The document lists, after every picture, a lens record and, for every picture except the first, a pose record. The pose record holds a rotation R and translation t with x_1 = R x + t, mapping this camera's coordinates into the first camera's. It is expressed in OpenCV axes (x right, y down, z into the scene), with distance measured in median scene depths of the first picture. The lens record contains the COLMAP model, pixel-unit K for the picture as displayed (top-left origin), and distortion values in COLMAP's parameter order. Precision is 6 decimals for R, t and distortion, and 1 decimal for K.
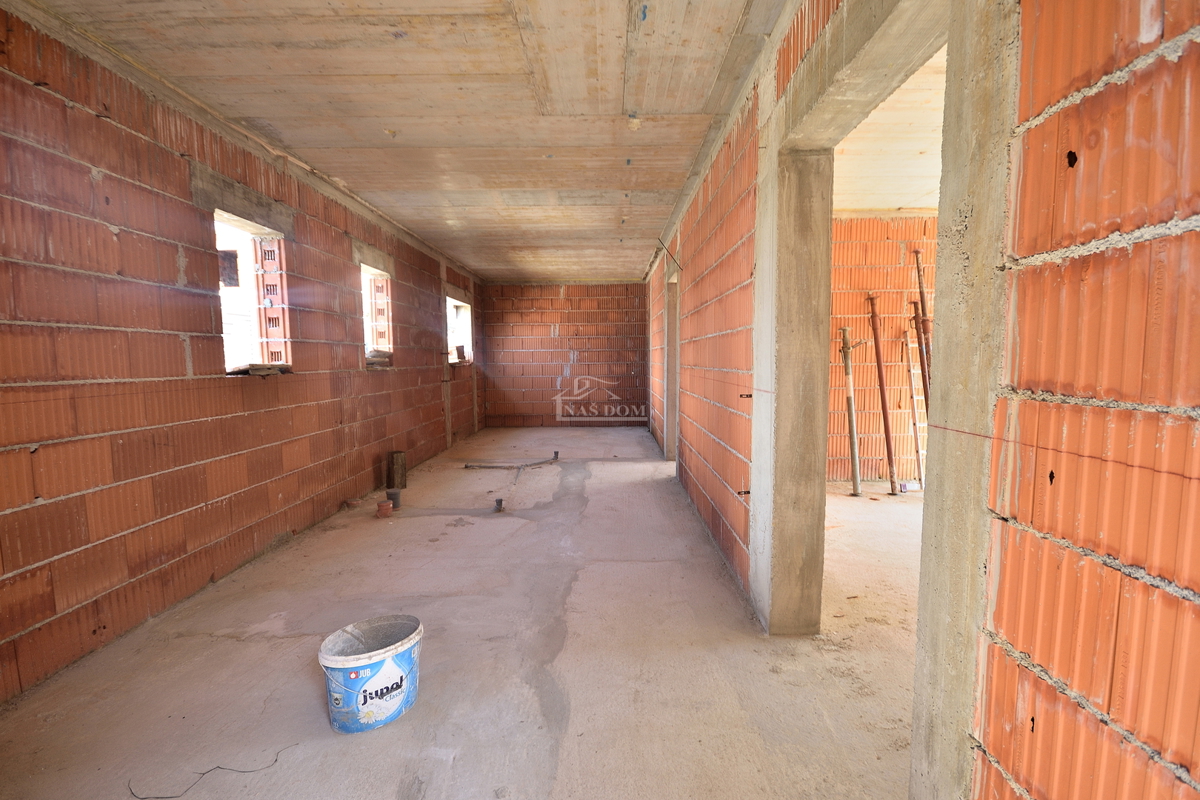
lens RADIAL K [[520.1, 0, 597.9], [0, 520.1, 399.9], [0, 0, 1]] dist [0.002885, -0.008292]
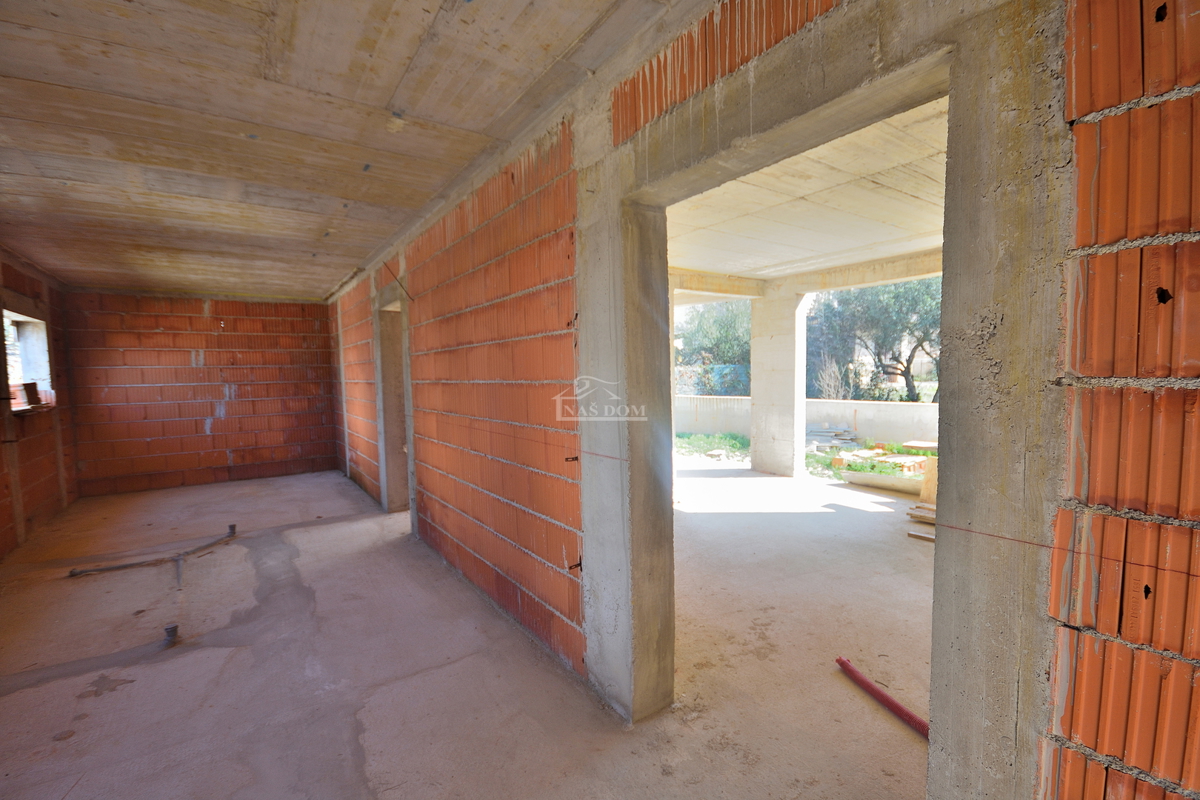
lens RADIAL K [[520.1, 0, 610.5], [0, 520.1, 409.7], [0, 0, 1]] dist [0.002885, -0.008292]
pose [[0.818696, -0.047600, 0.572251, -0.160683], [0.063834, 0.997926, -0.008316, -0.075461], [-0.570668, 0.043338, 0.820037, 0.201995]]
